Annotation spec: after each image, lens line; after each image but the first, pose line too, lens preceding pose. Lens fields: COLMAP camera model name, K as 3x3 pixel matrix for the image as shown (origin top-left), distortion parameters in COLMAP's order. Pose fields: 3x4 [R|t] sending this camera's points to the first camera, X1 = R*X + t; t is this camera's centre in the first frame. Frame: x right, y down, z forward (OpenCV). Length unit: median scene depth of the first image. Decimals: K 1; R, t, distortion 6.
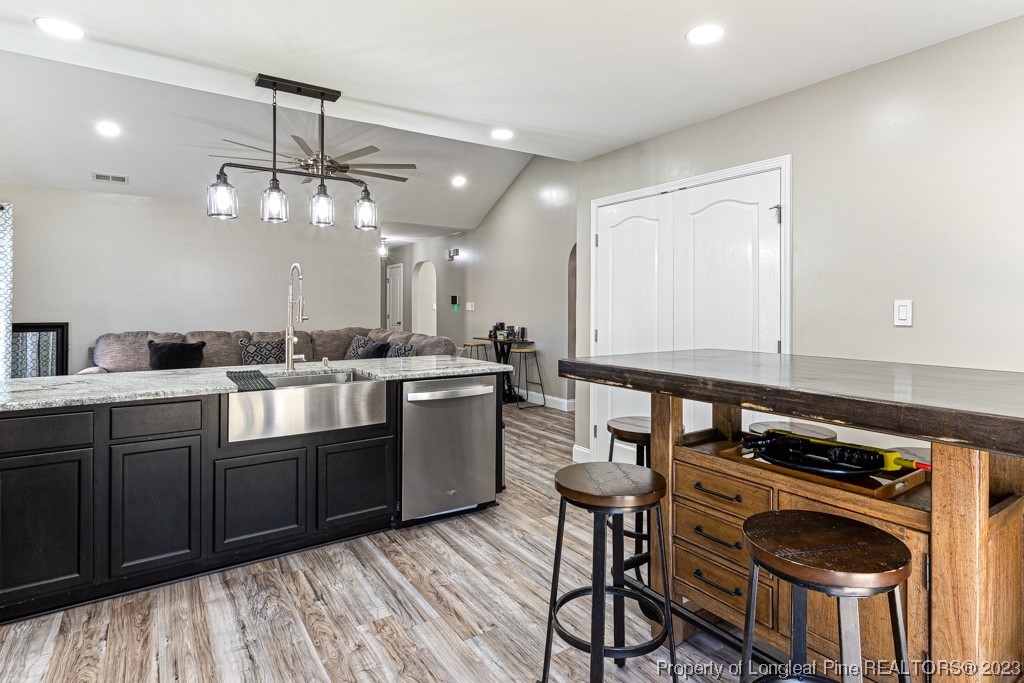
lens RADIAL K [[542.3, 0, 536.6], [0, 542.3, 303.7], [0, 0, 1]] dist [0.002668, 0.000328]
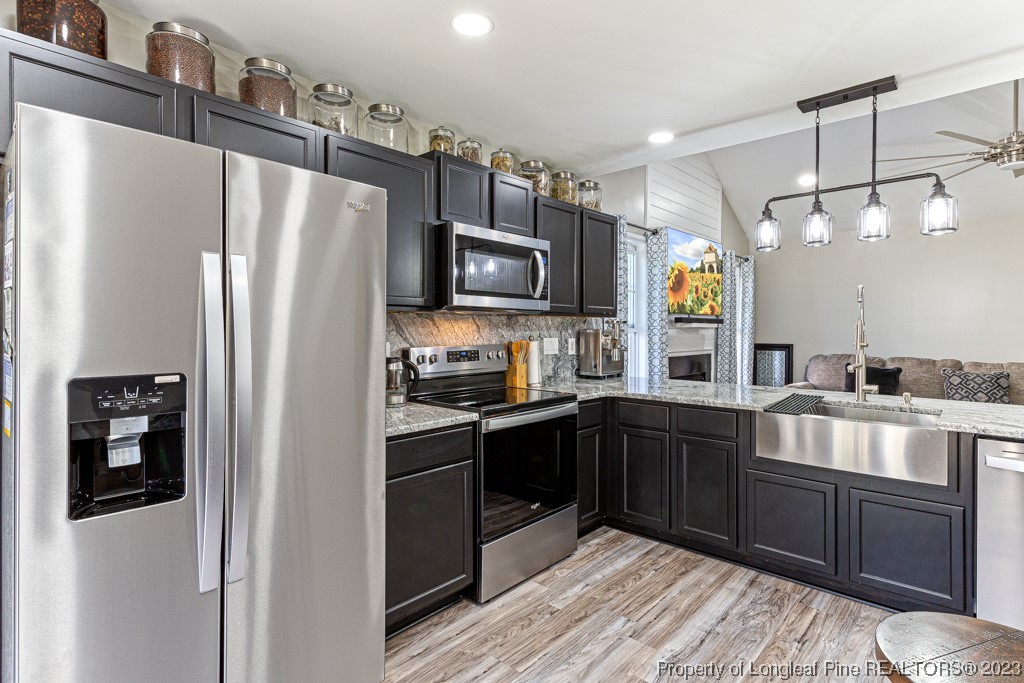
lens RADIAL K [[517.5, 0, 522.5], [0, 517.5, 330.0], [0, 0, 1]] dist [0.002902, 0.000482]
pose [[0.222585, 0.001828, -0.974912, 0.318500], [0.000183, 0.999998, 0.001917, -0.000097], [0.974913, -0.000605, 0.222584, 0.283633]]
